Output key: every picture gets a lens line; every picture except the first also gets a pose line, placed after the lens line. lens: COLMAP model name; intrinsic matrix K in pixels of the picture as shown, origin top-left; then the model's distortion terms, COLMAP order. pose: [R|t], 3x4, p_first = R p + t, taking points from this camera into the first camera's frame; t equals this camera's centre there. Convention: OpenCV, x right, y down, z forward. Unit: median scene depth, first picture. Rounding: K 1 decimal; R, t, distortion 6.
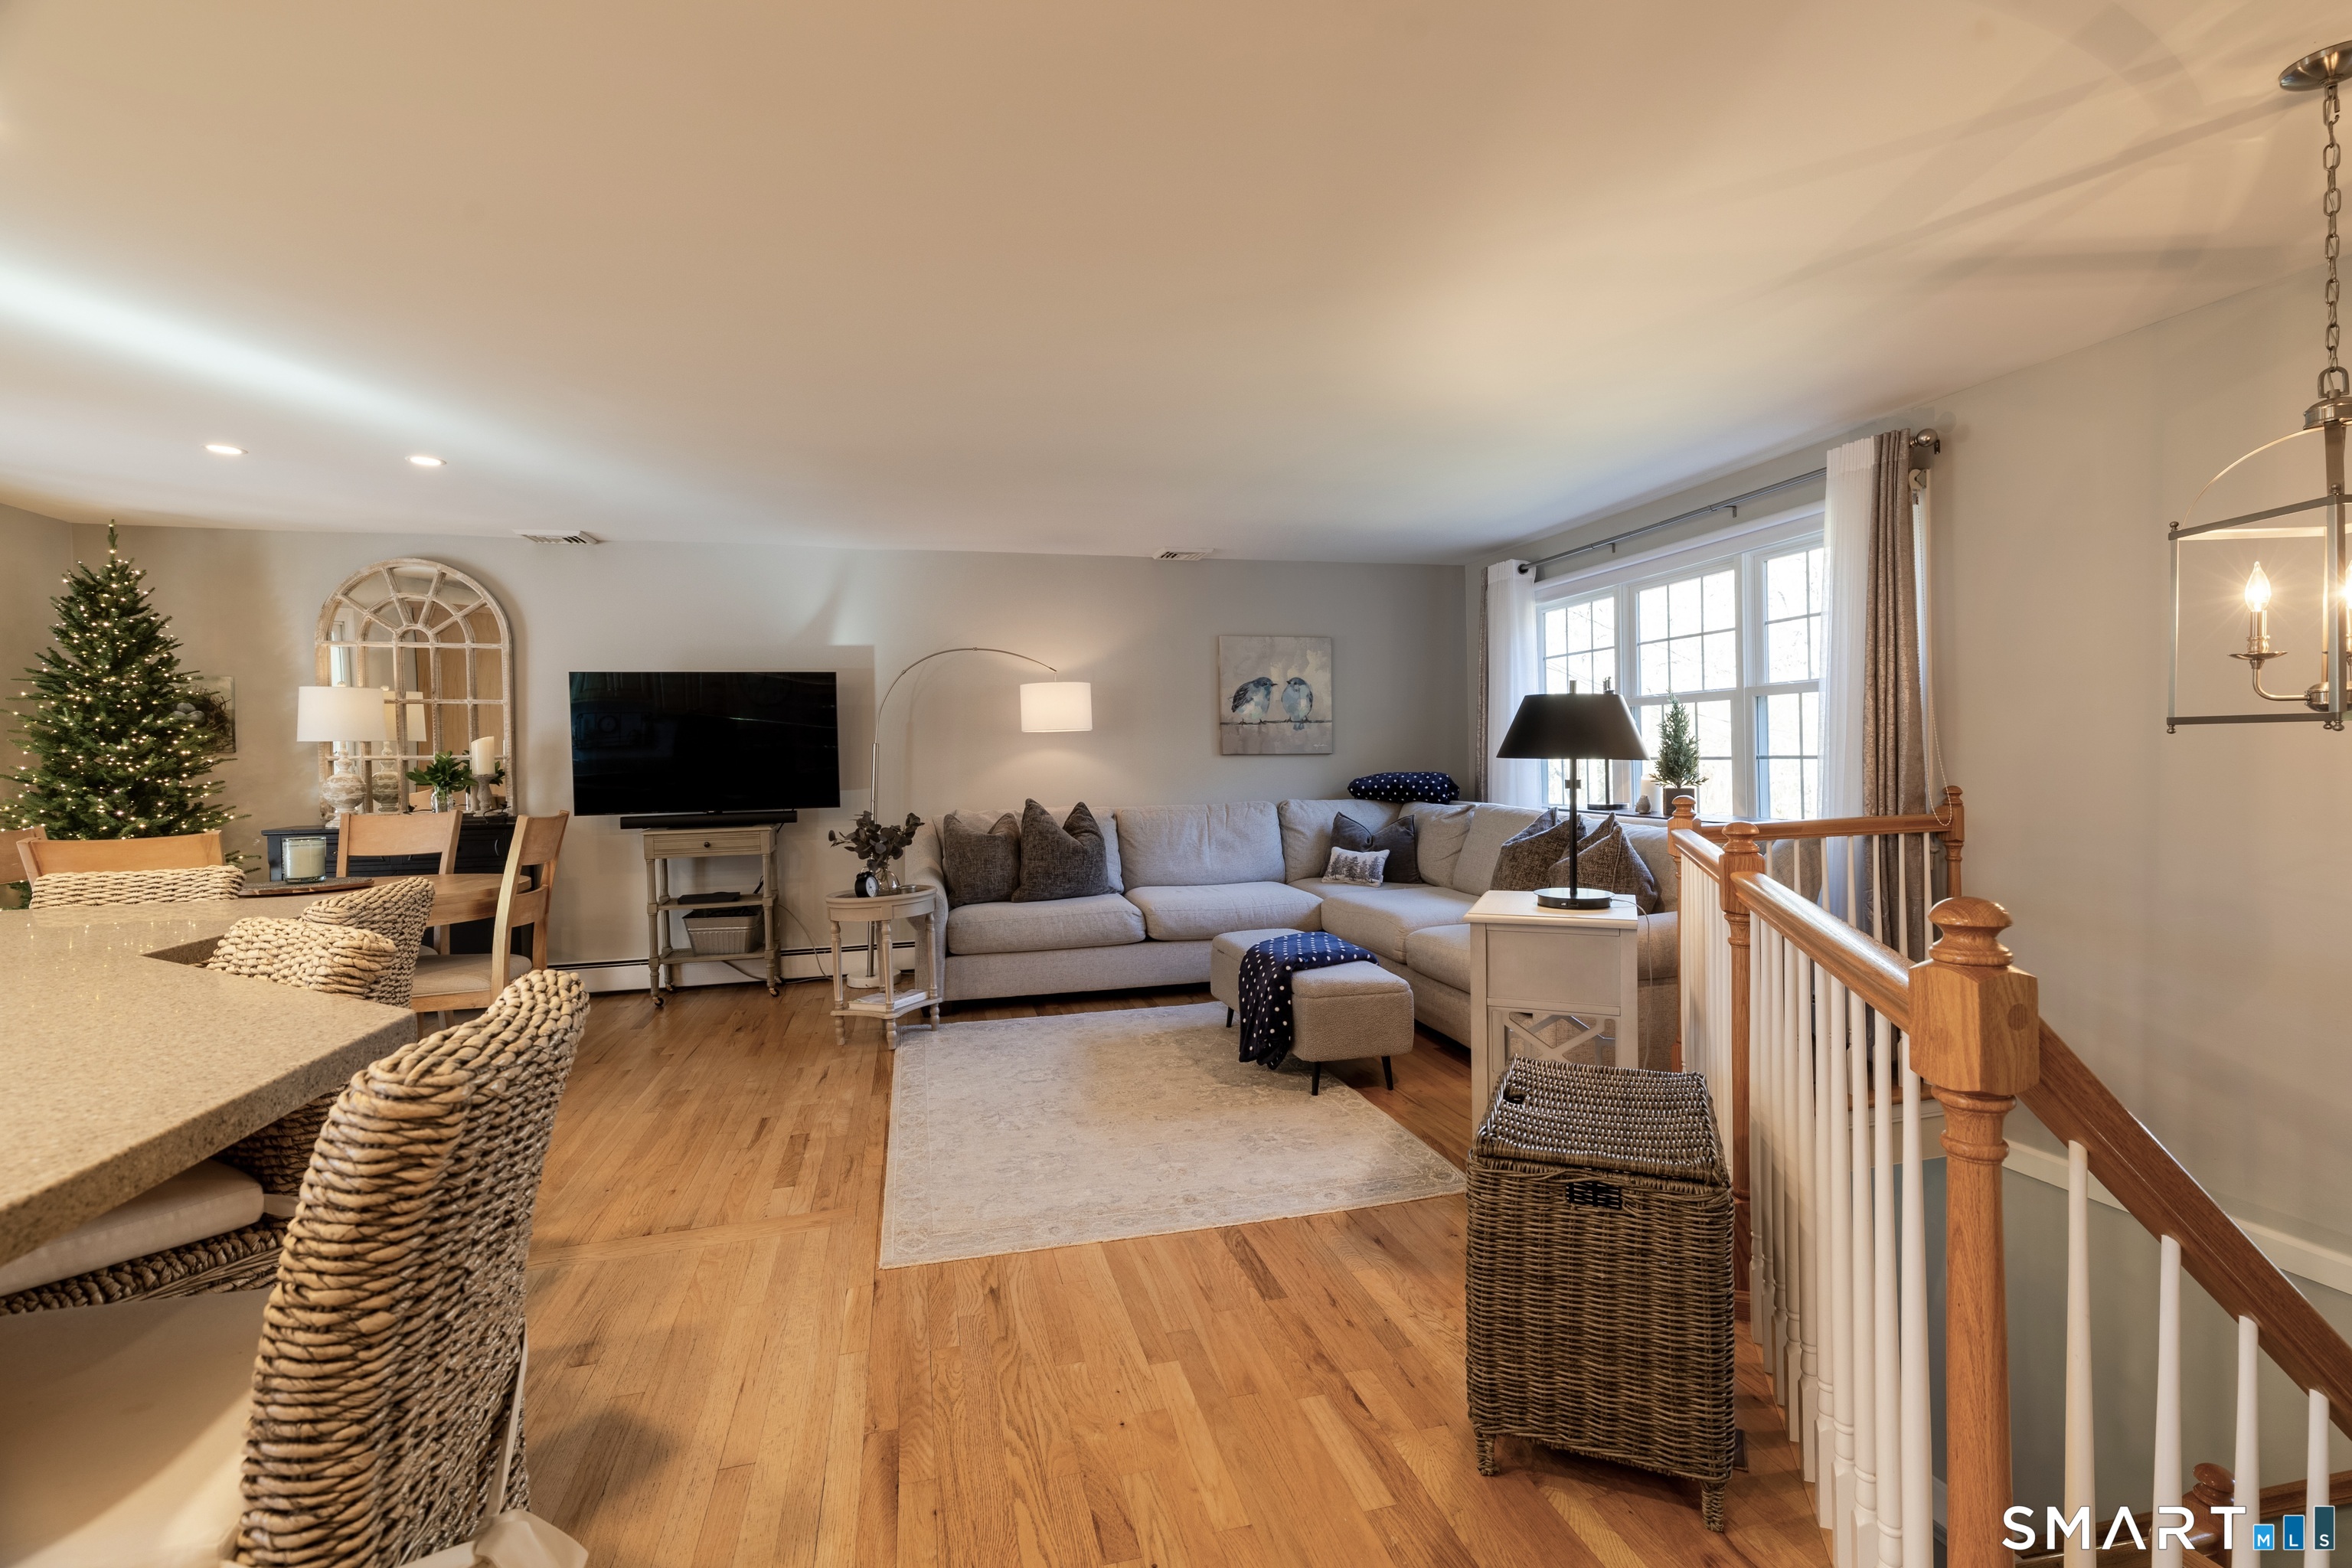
lens RADIAL K [[1062.9, 0, 1179.5], [0, 1062.9, 775.0], [0, 0, 1]] dist [-0.003003, -0.000022]
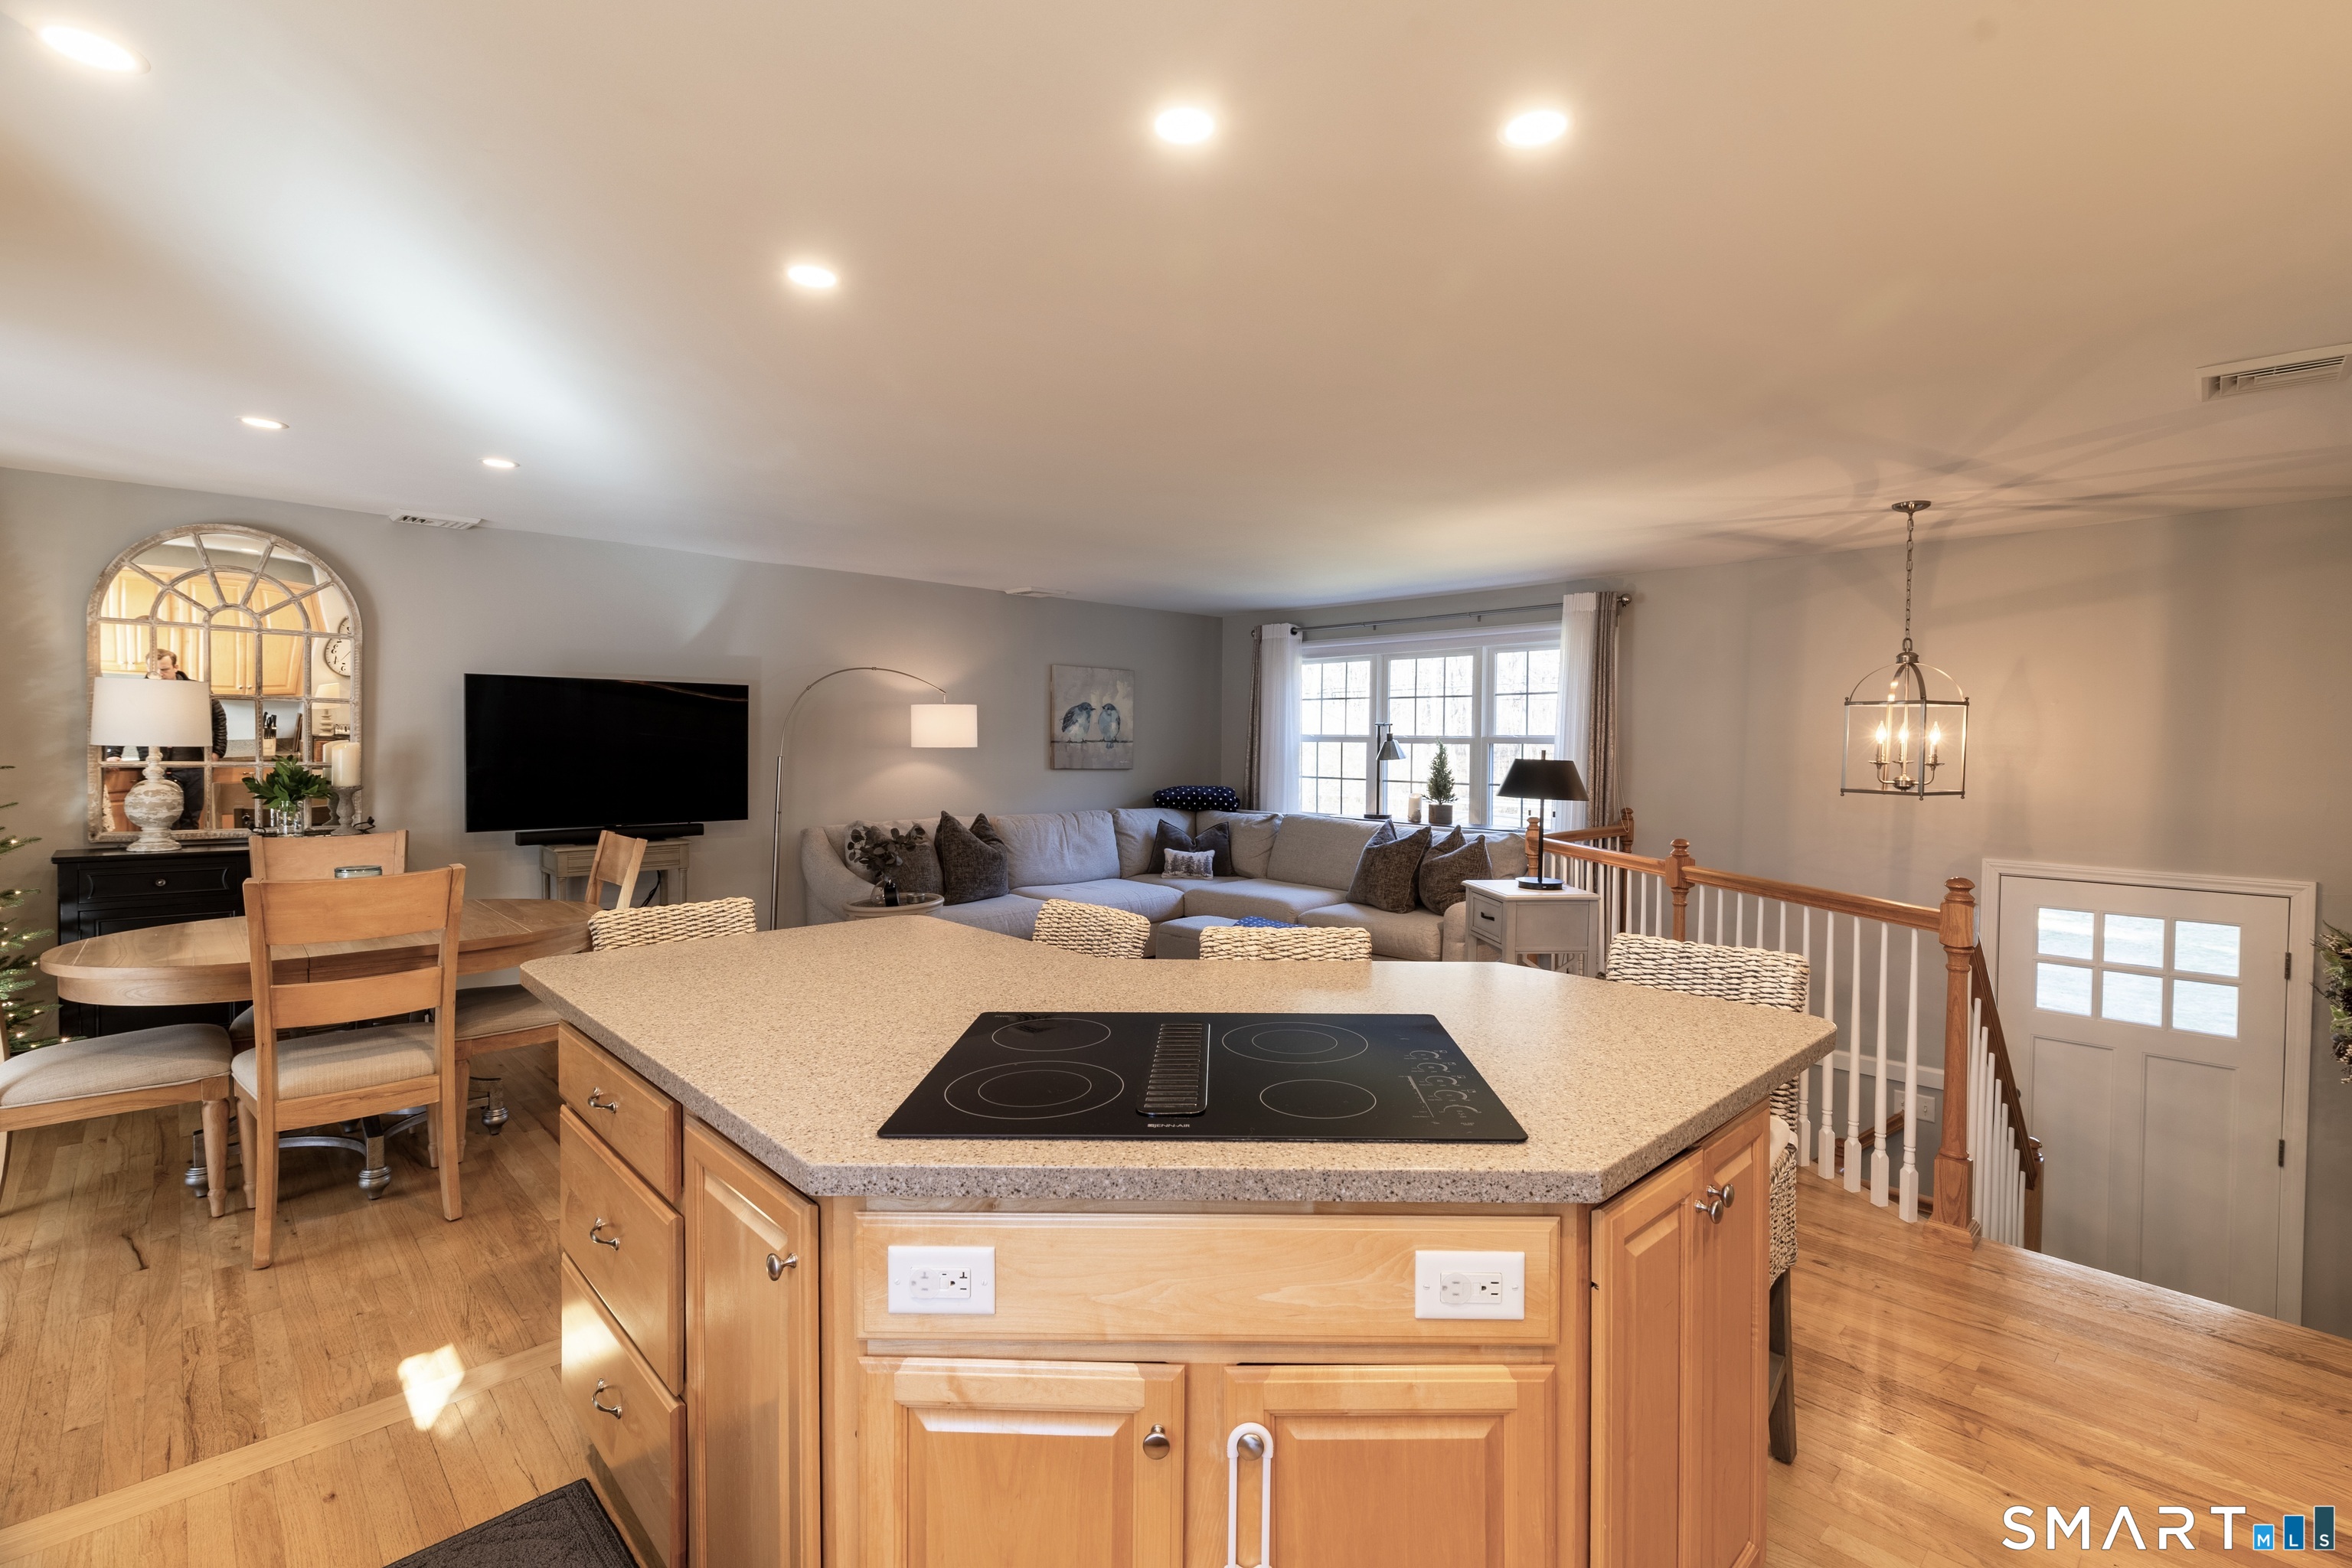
lens RADIAL K [[1062.9, 0, 1189.9], [0, 1062.9, 778.5], [0, 0, 1]] dist [-0.003003, -0.000022]
pose [[0.878464, 0.011460, 0.477671, -0.431077], [-0.017547, 0.999812, 0.008284, -0.024067], [-0.477486, -0.015659, 0.878500, -0.087319]]
